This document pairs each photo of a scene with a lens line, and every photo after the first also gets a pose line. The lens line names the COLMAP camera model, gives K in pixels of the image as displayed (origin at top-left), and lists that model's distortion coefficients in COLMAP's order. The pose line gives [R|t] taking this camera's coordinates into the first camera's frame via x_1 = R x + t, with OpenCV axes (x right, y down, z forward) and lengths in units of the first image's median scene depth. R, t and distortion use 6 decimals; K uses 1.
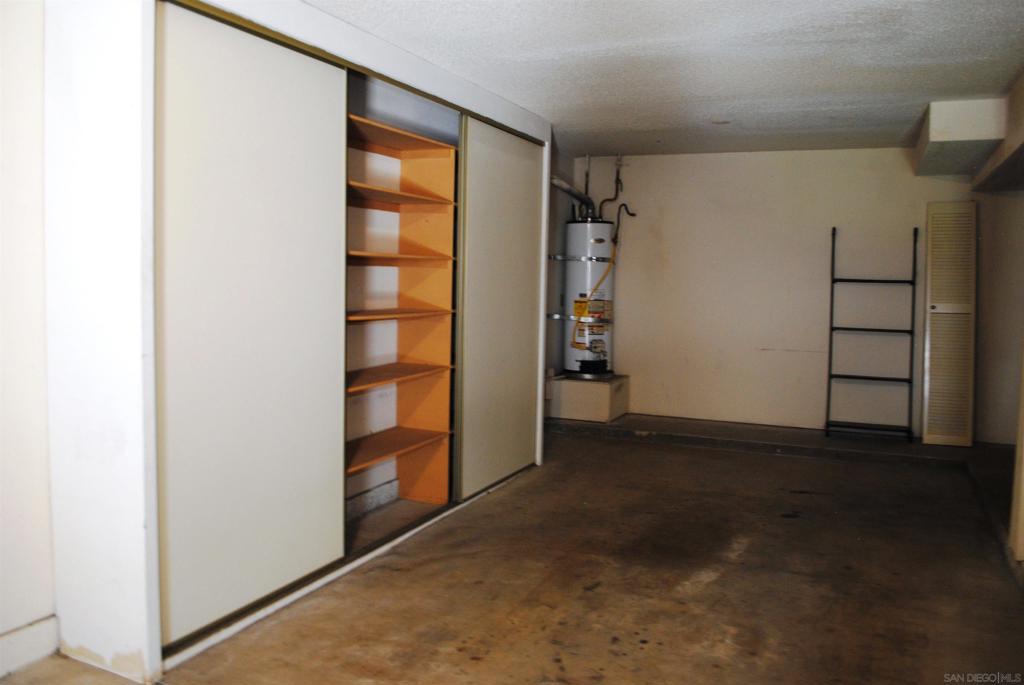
lens RADIAL K [[822.9, 0, 512.9], [0, 822.9, 335.8], [0, 0, 1]] dist [-0.078363, 0.000242]
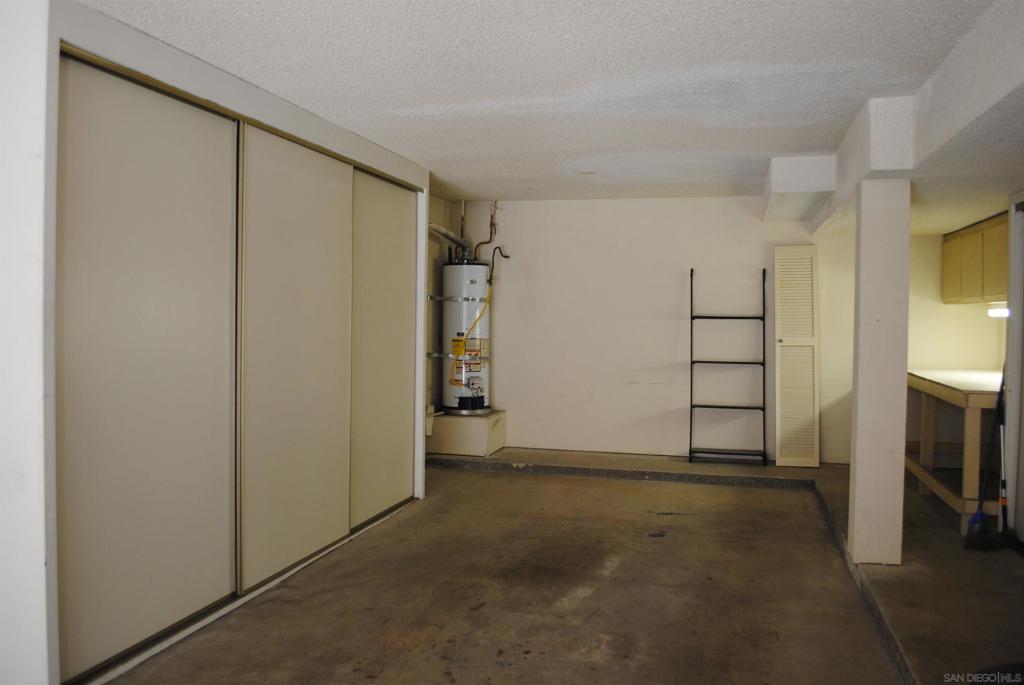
lens RADIAL K [[822.9, 0, 509.7], [0, 822.9, 336.8], [0, 0, 1]] dist [-0.078363, 0.000242]
pose [[0.988894, -0.011315, 0.148191, -0.014663], [0.018140, 0.998832, -0.044788, 0.003591], [-0.147511, 0.046979, 0.987944, -0.073113]]
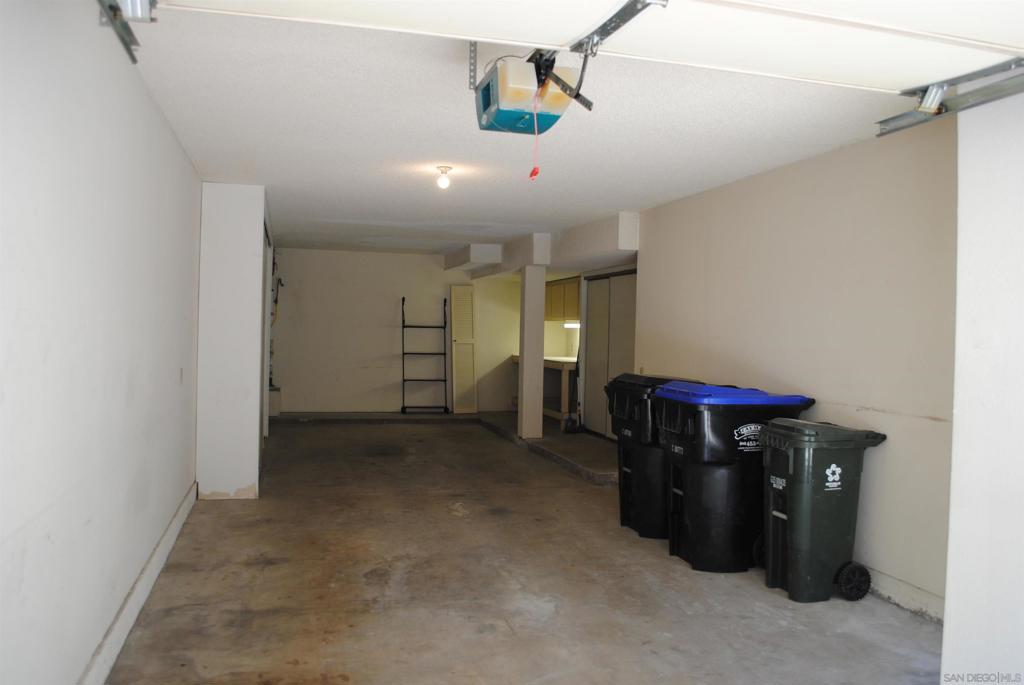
lens RADIAL K [[822.9, 0, 511.9], [0, 822.9, 341.0], [0, 0, 1]] dist [-0.078363, 0.000242]
pose [[0.777552, -0.008921, 0.628755, -1.013047], [0.039850, 0.998589, -0.035112, 0.065482], [-0.627554, 0.052358, 0.776810, -0.997929]]
